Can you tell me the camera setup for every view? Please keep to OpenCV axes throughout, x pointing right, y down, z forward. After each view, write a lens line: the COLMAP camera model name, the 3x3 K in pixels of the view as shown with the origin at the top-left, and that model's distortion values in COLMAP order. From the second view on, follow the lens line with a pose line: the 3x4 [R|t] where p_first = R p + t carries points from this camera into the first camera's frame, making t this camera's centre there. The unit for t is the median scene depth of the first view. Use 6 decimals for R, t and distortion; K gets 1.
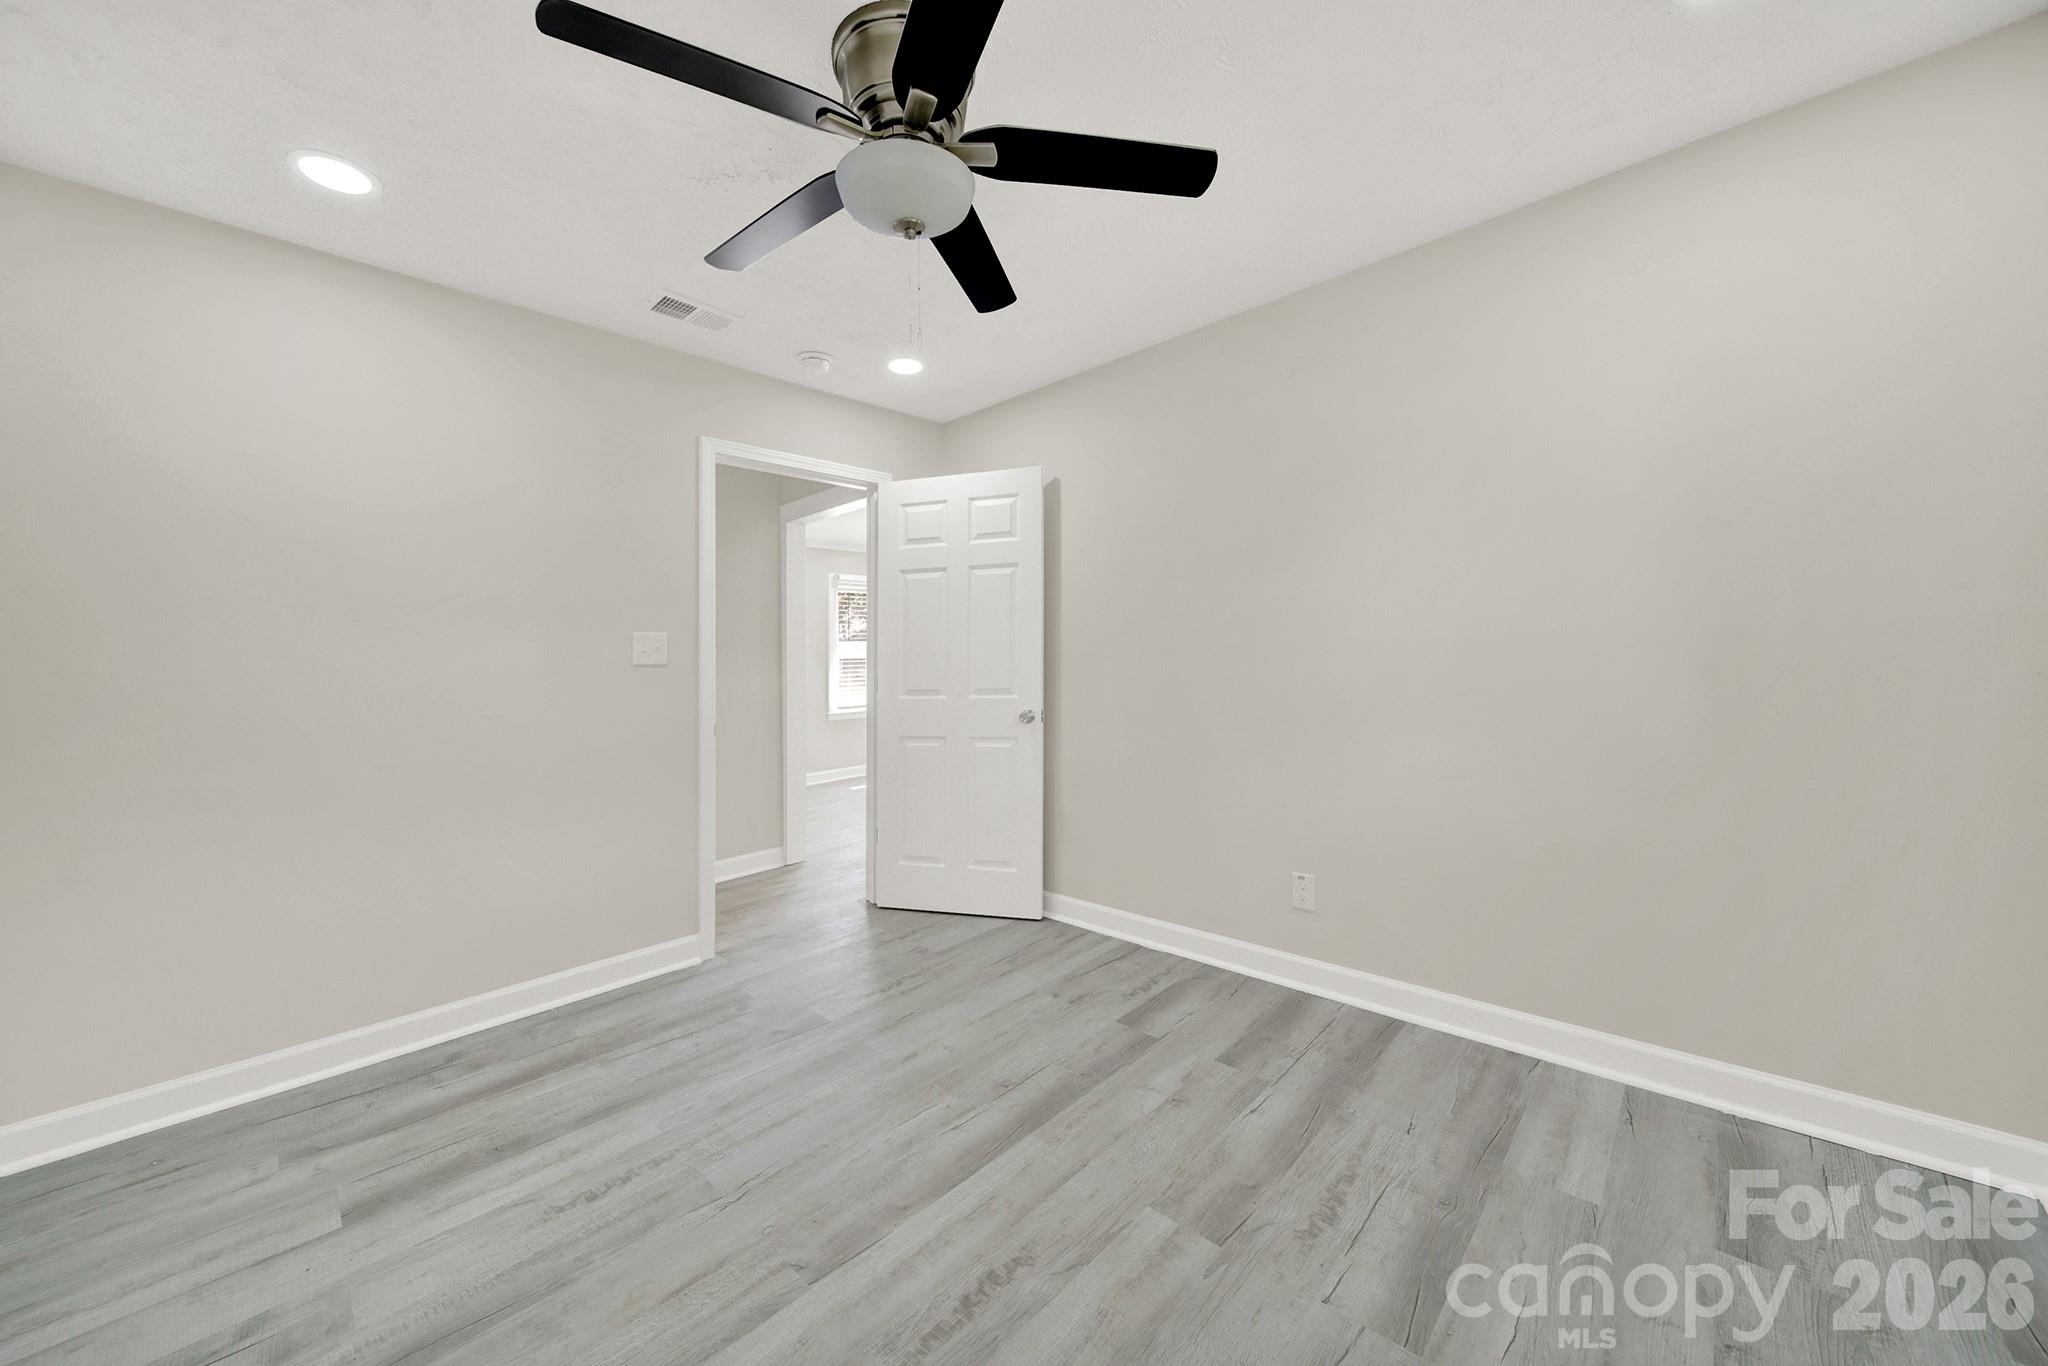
lens RADIAL K [[728.4, 0, 1028.9], [0, 728.4, 671.5], [0, 0, 1]] dist [-0.002101, -0.000229]
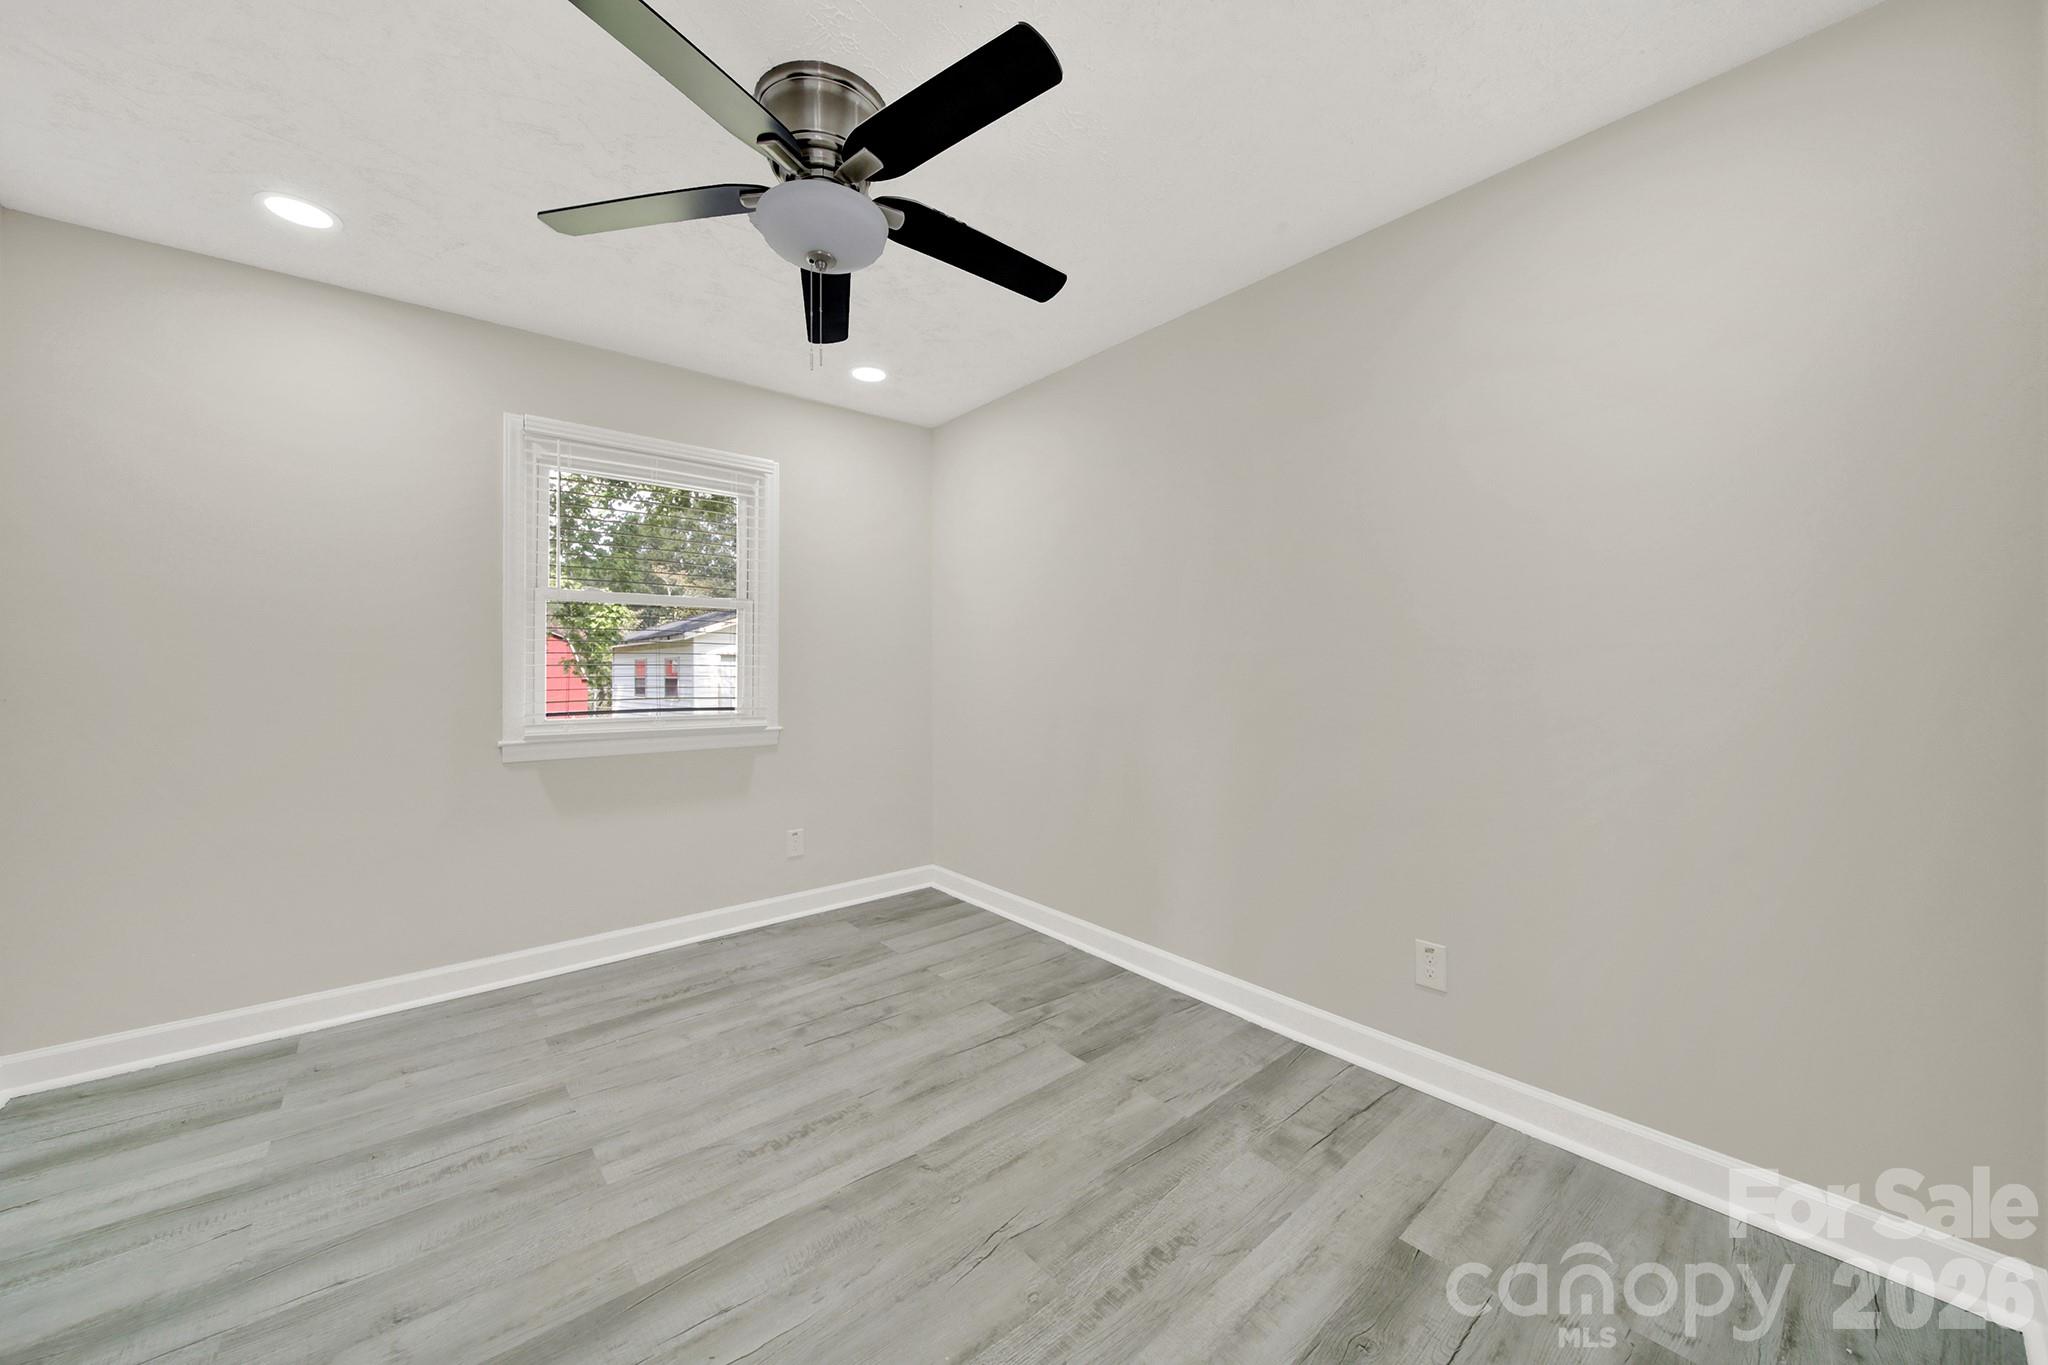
lens RADIAL K [[728.4, 0, 1028.9], [0, 728.4, 671.0], [0, 0, 1]] dist [-0.002101, -0.000229]
pose [[-0.992070, 0.034868, 0.120755, -0.604236], [0.036748, 0.999235, 0.013377, -0.005016], [-0.120196, 0.017708, -0.992592, 1.975131]]
